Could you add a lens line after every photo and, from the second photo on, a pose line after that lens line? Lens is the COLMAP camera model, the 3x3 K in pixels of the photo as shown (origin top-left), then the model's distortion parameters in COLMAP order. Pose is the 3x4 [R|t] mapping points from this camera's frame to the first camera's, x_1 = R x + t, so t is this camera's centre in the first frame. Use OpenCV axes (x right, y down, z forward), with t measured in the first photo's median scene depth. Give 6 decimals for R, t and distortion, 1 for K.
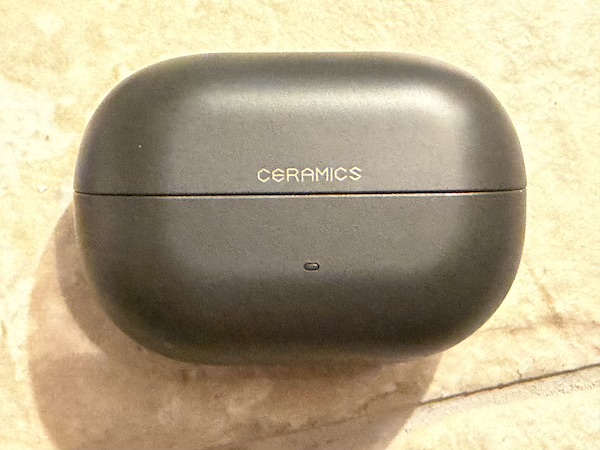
lens RADIAL K [[869.5, 0, 300.0], [0, 869.5, 225.0], [0, 0, 1]] dist [0.000404, -0.029098]
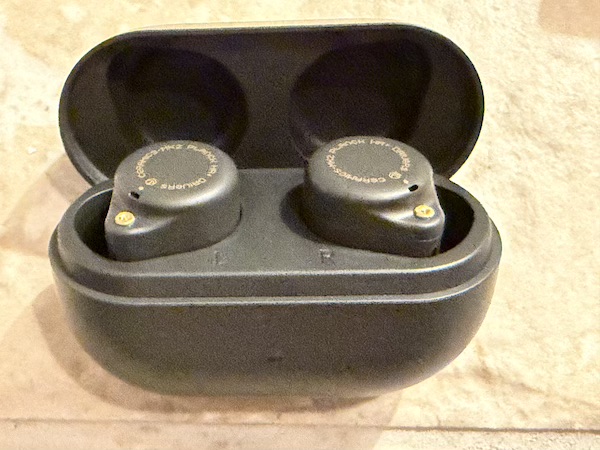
lens RADIAL K [[869.5, 0, 300.0], [0, 869.5, 225.0], [0, 0, 1]] dist [0.000404, -0.029098]
pose [[0.974453, 0.187189, -0.124100, 0.177658], [-0.203565, 0.969578, -0.135942, 0.121074], [0.094878, 0.157732, 0.982913, -0.035531]]
